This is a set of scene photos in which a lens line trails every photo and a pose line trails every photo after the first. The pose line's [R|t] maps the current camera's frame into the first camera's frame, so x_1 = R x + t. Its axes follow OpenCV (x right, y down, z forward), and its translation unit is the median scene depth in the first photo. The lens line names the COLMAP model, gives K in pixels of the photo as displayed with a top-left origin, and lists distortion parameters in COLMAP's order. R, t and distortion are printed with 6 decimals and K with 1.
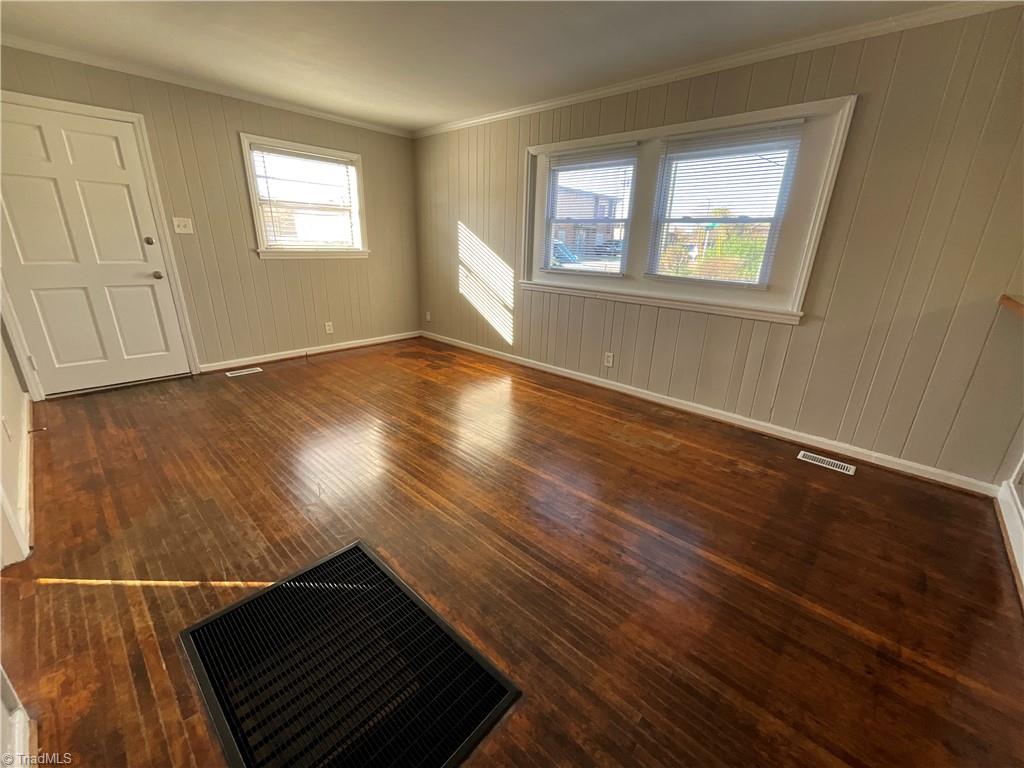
lens RADIAL K [[417.4, 0, 514.5], [0, 417.4, 385.6], [0, 0, 1]] dist [-0.000470, 0.000775]
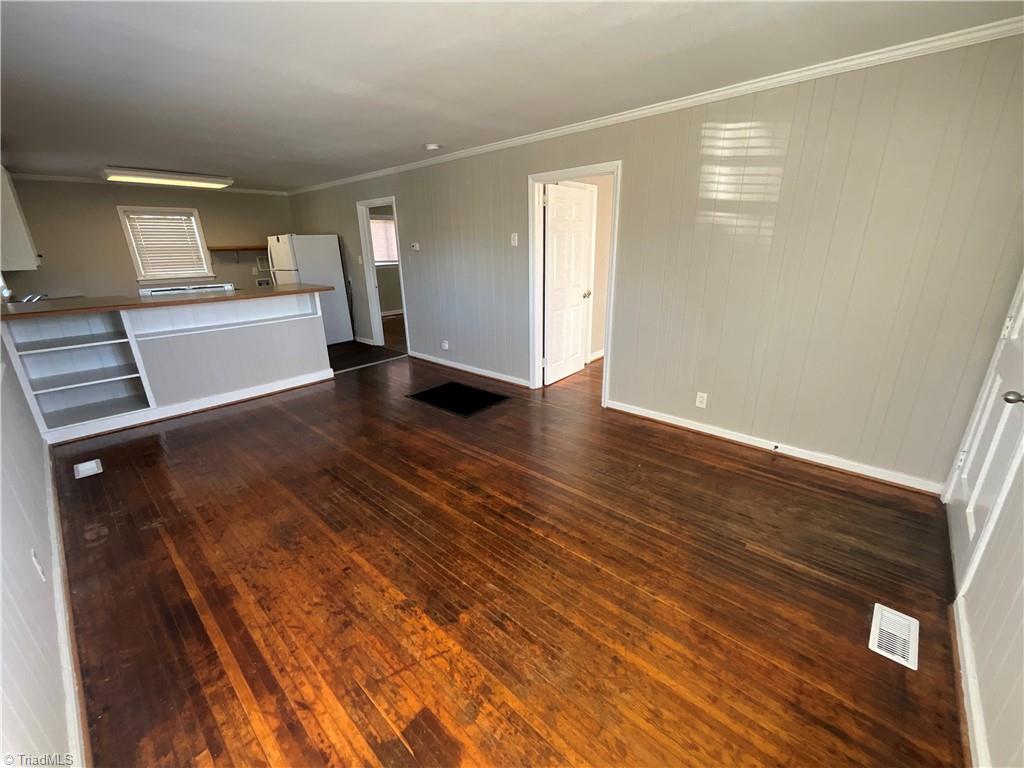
lens RADIAL K [[417.4, 0, 518.3], [0, 417.4, 383.9], [0, 0, 1]] dist [-0.000470, 0.000775]
pose [[-0.999732, -0.005254, -0.022533, -0.283355], [-0.017921, 0.791831, 0.610477, -0.500169], [0.014635, 0.610718, -0.791713, 1.236124]]
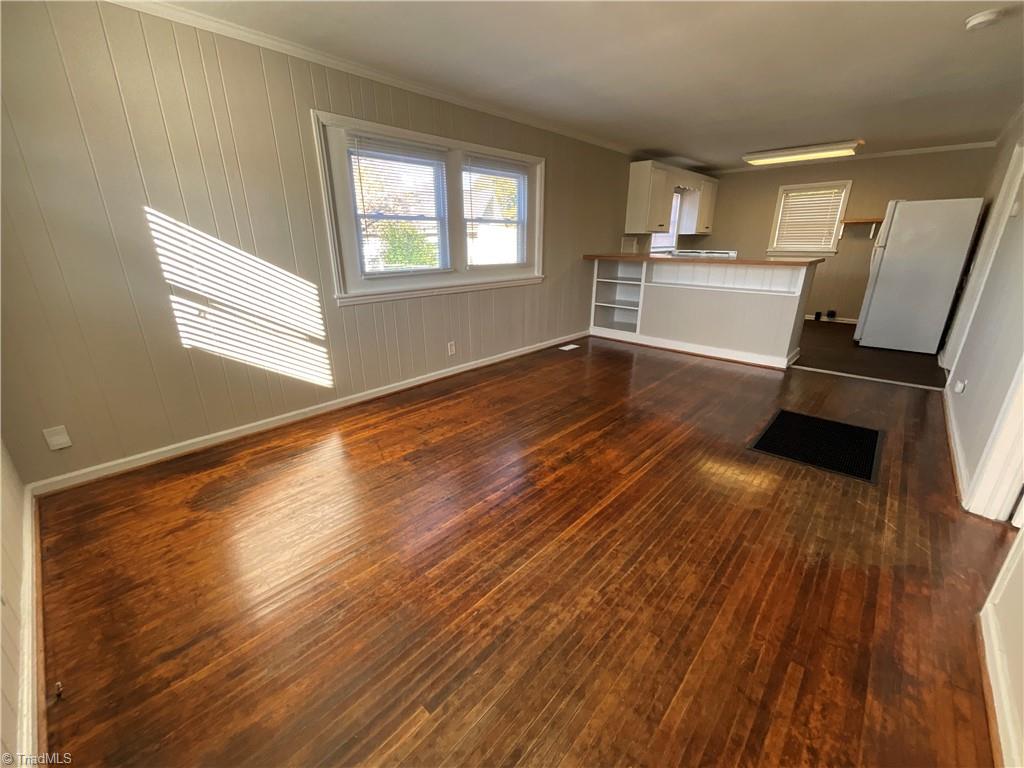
lens RADIAL K [[417.4, 0, 508.3], [0, 417.4, 387.9], [0, 0, 1]] dist [-0.000470, 0.000775]
pose [[0.002094, -0.362540, 0.931966, -0.811701], [0.330042, 0.879997, 0.341582, -0.290841], [-0.943964, 0.306872, 0.121496, 0.755484]]
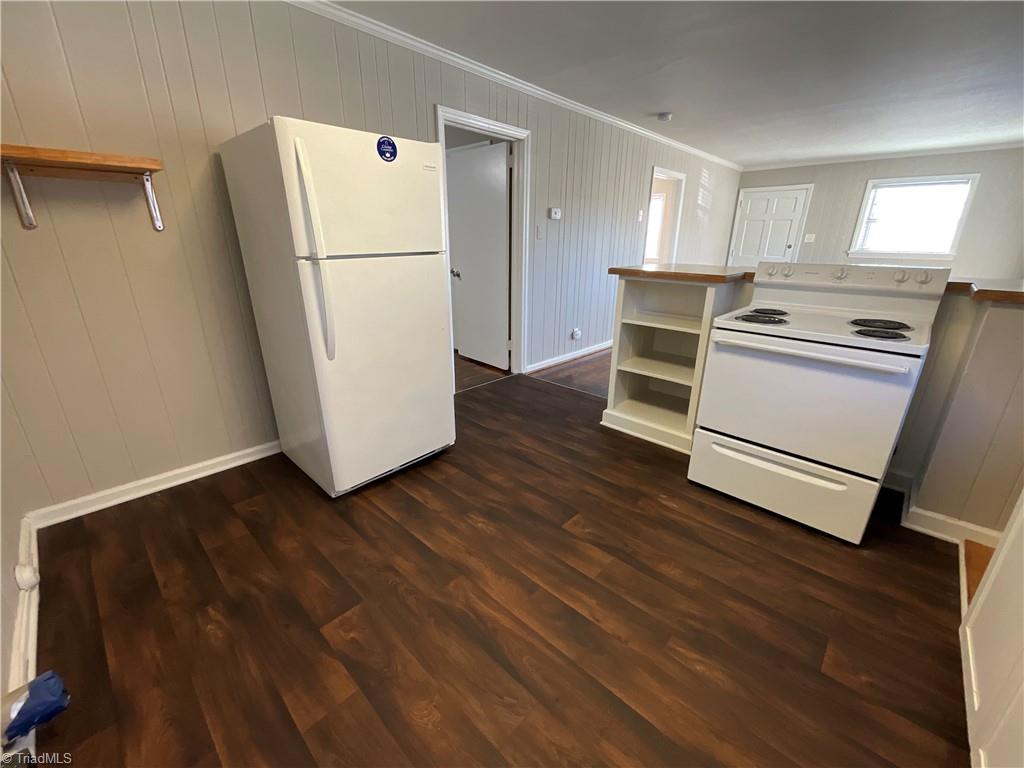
lens RADIAL K [[417.4, 0, 513.2], [0, 417.4, 386.4], [0, 0, 1]] dist [-0.000470, 0.000775]
pose [[-0.009636, 0.305114, -0.952267, 1.125288], [-0.336145, 0.895903, 0.290456, 0.106700], [0.941761, 0.322899, 0.093930, -0.195494]]
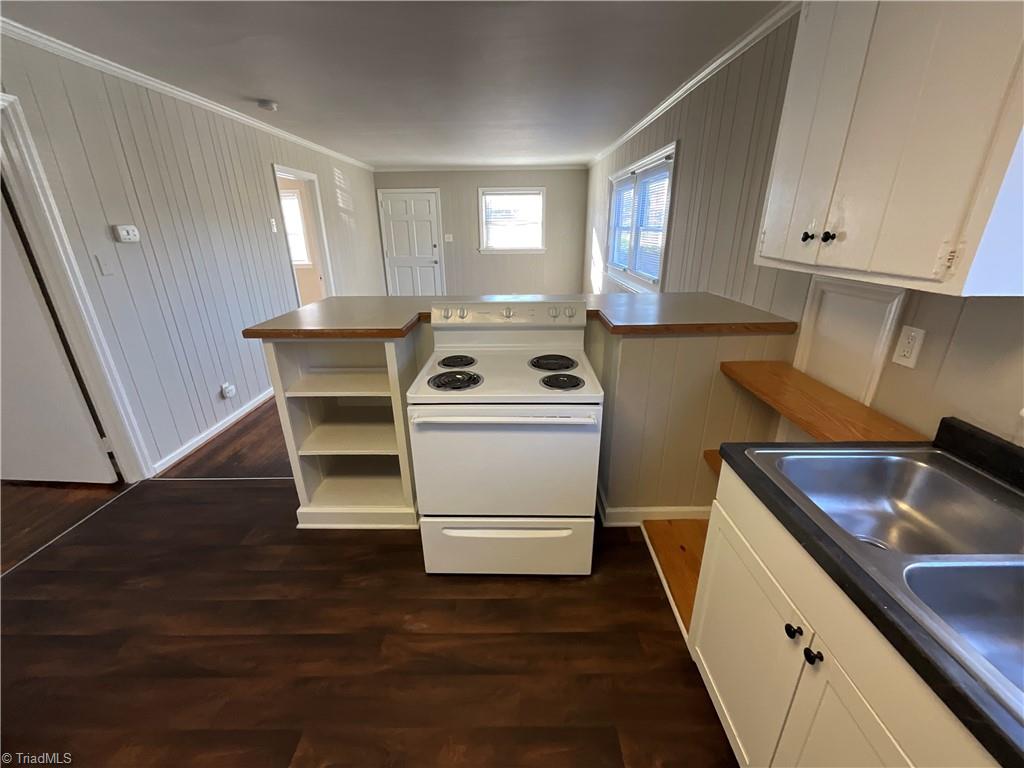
lens RADIAL K [[417.4, 0, 513.2], [0, 417.4, 385.4], [0, 0, 1]] dist [-0.000470, 0.000775]
pose [[0.675057, 0.230317, -0.700894, 0.961052], [-0.213561, 0.970352, 0.113173, 0.018905], [0.706180, 0.073286, 0.704229, -0.156250]]
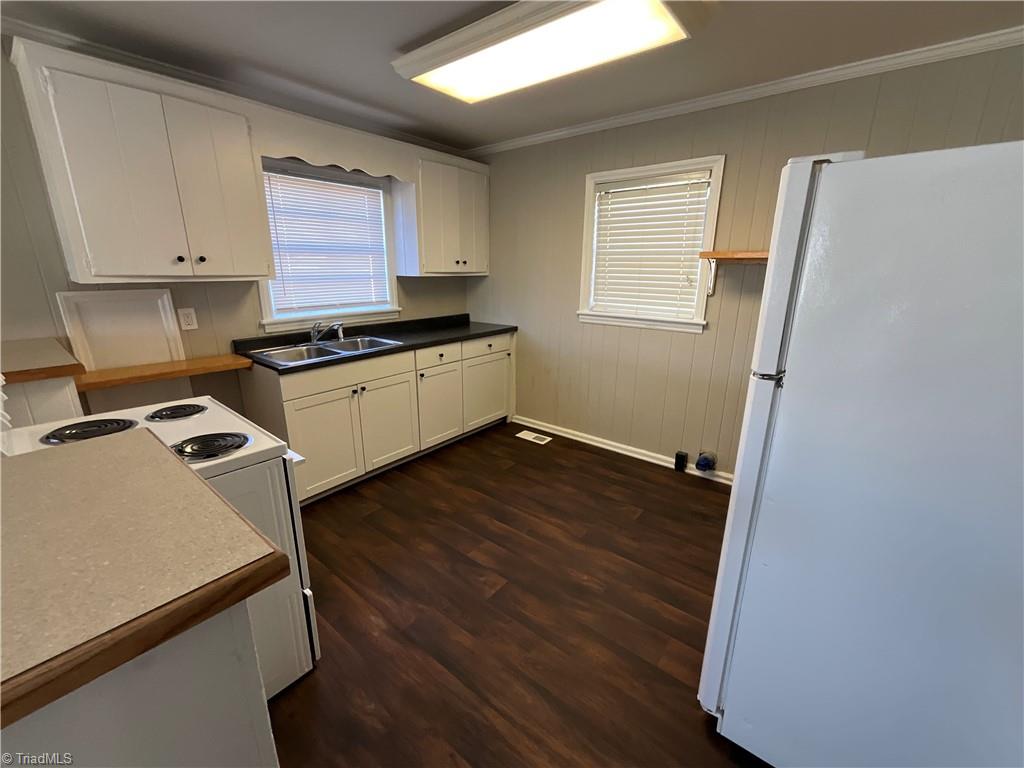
lens RADIAL K [[417.4, 0, 509.1], [0, 417.4, 385.2], [0, 0, 1]] dist [-0.000470, 0.000775]
pose [[-0.061715, -0.303621, 0.950792, 0.272616], [0.316329, 0.897549, 0.307151, 0.007062], [-0.946640, 0.319718, 0.040652, -0.138946]]
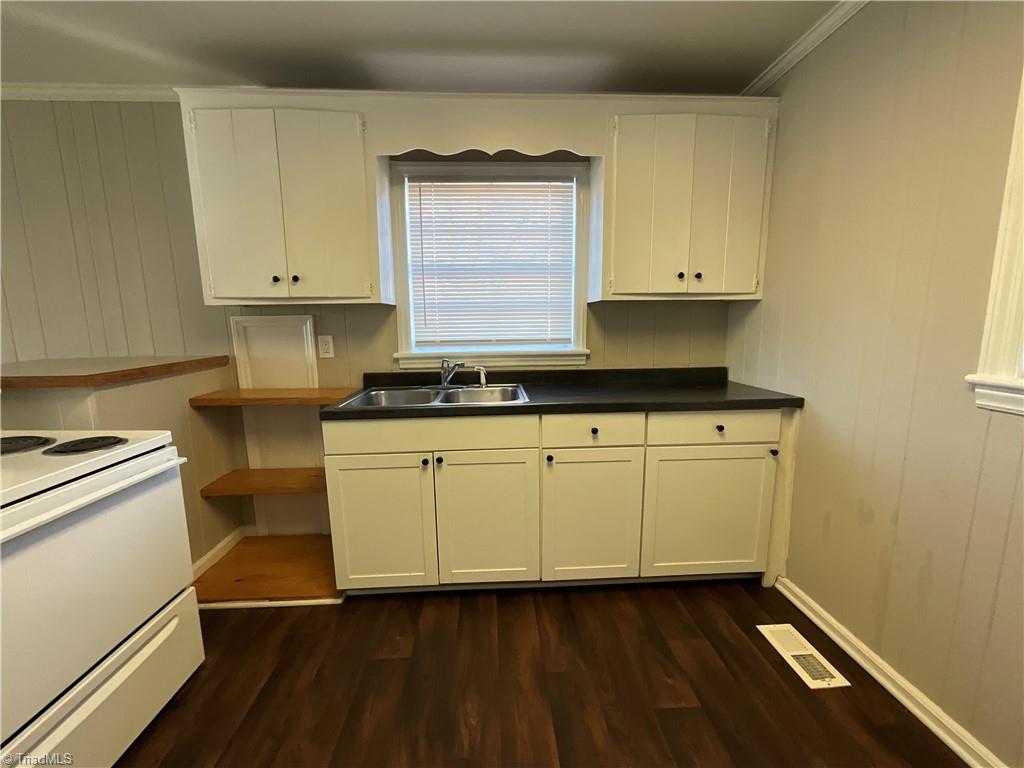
lens RADIAL K [[417.4, 0, 511.9], [0, 417.4, 386.0], [0, 0, 1]] dist [-0.000470, 0.000775]
pose [[0.698501, -0.147399, 0.700264, 0.689572], [0.263150, 0.962900, -0.059806, 0.118530], [-0.665469, 0.226049, 0.711374, -0.280265]]
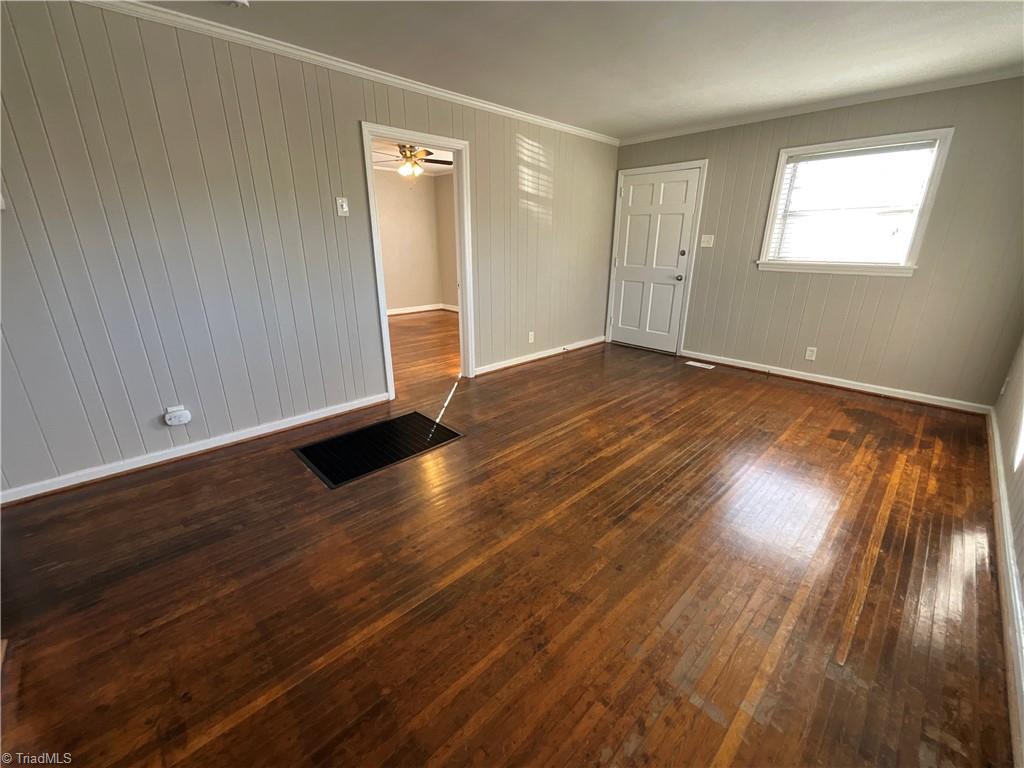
lens RADIAL K [[417.4, 0, 510.2], [0, 417.4, 382.4], [0, 0, 1]] dist [-0.000470, 0.000775]
pose [[-0.061713, 0.292720, -0.954205, 0.530056], [-0.330228, 0.896196, 0.296282, -0.166976], [0.941882, 0.333389, 0.041357, 0.500229]]
